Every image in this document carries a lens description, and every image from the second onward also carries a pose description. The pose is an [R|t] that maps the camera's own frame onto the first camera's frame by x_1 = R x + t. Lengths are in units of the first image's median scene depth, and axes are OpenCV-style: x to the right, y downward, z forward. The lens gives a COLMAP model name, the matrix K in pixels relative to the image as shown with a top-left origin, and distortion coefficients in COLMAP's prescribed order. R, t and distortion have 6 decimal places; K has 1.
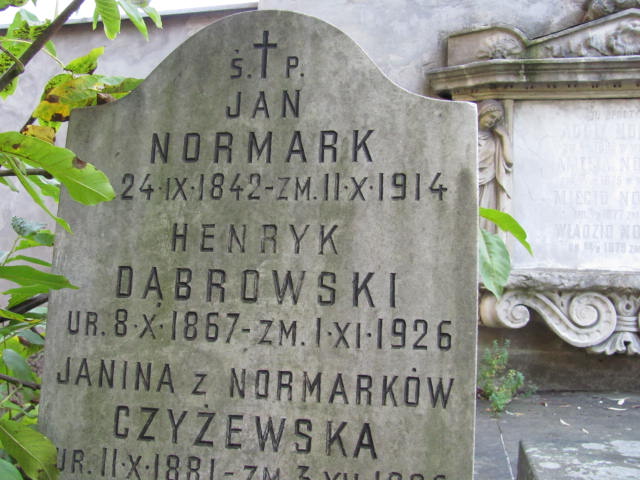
lens RADIAL K [[648.6, 0, 320.0], [0, 648.6, 240.0], [0, 0, 1]] dist [-0.225623, 0.263438]
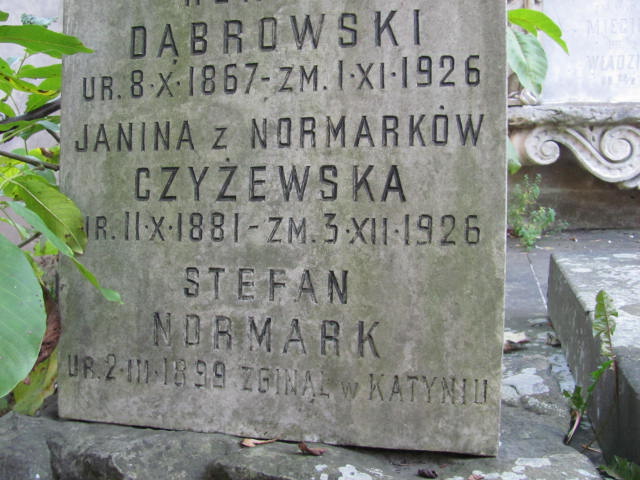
lens RADIAL K [[648.6, 0, 320.0], [0, 648.6, 240.0], [0, 0, 1]] dist [-0.225623, 0.263438]
pose [[0.998506, -0.031316, -0.044780, 0.001681], [0.038886, 0.982960, 0.179660, 0.206321], [0.038390, -0.181133, 0.982709, 0.019044]]
